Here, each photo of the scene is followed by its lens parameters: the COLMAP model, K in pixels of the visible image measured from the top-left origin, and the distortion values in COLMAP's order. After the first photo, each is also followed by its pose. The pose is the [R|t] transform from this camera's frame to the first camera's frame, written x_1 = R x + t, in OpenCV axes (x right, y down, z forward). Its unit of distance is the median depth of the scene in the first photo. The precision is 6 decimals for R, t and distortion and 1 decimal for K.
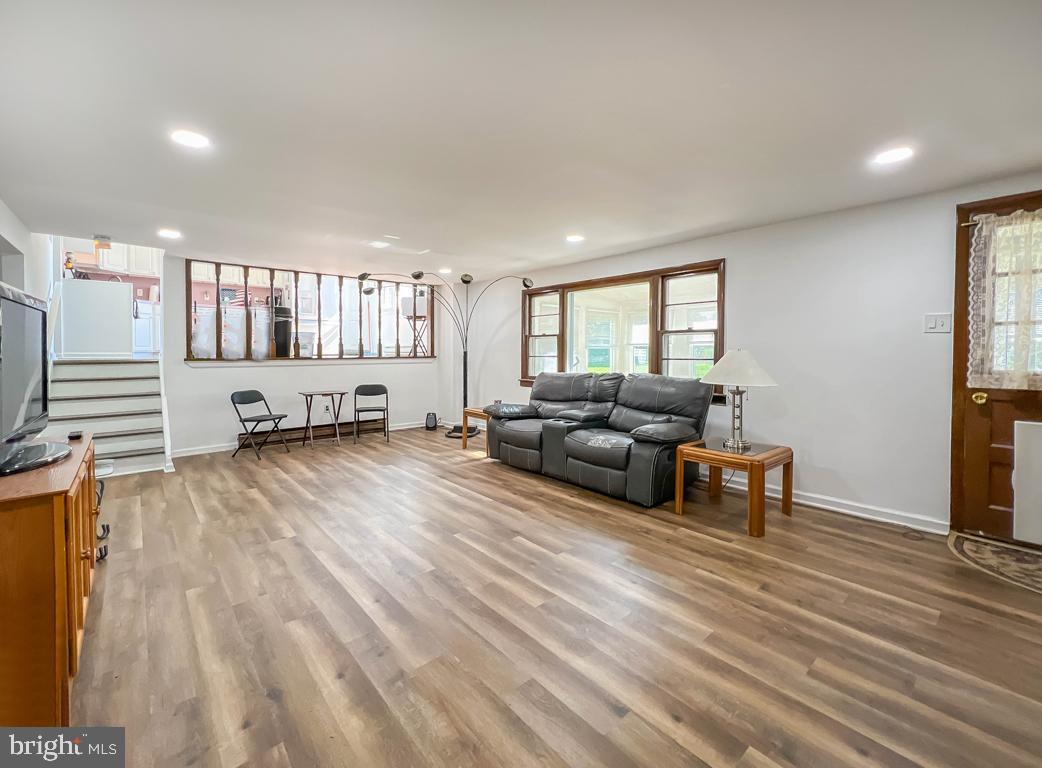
lens RADIAL K [[476.8, 0, 519.3], [0, 476.8, 357.9], [0, 0, 1]] dist [0.000626, 0.000026]
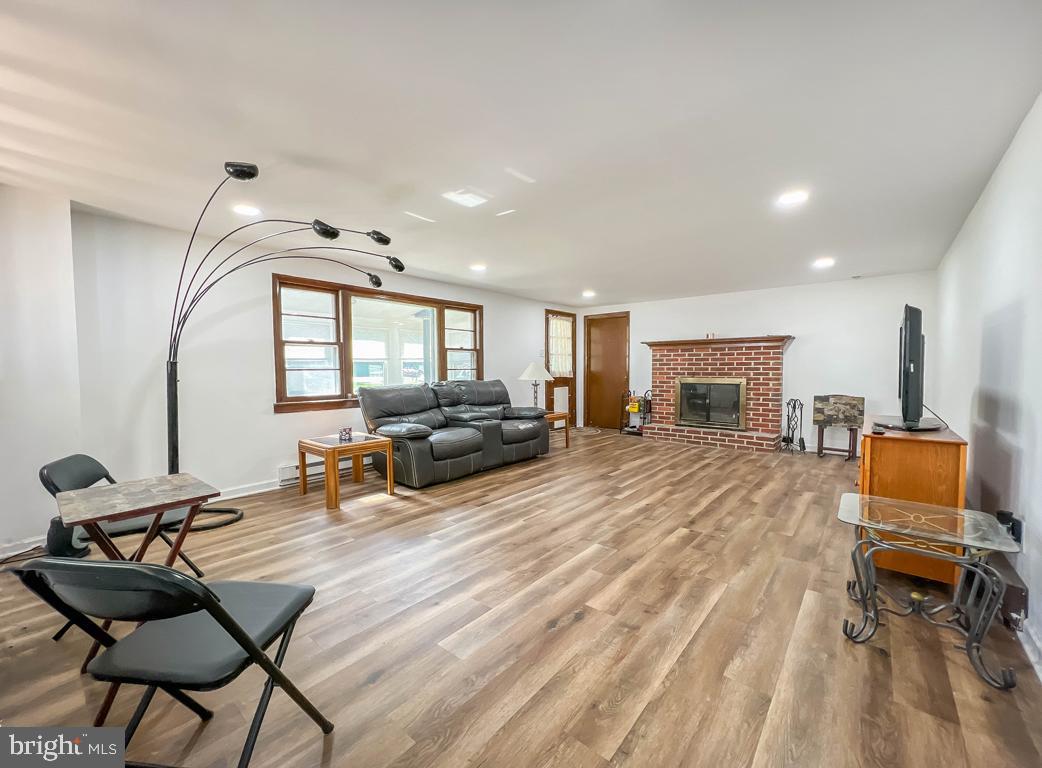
lens RADIAL K [[434.7, 0, 523.4], [0, 434.7, 377.1], [0, 0, 1]] dist [-0.000112, -0.000196]
pose [[-0.209761, -0.016169, 0.977619, -1.181831], [0.024336, 0.999467, 0.021752, 0.004506], [-0.977450, 0.028354, -0.209255, 1.357692]]
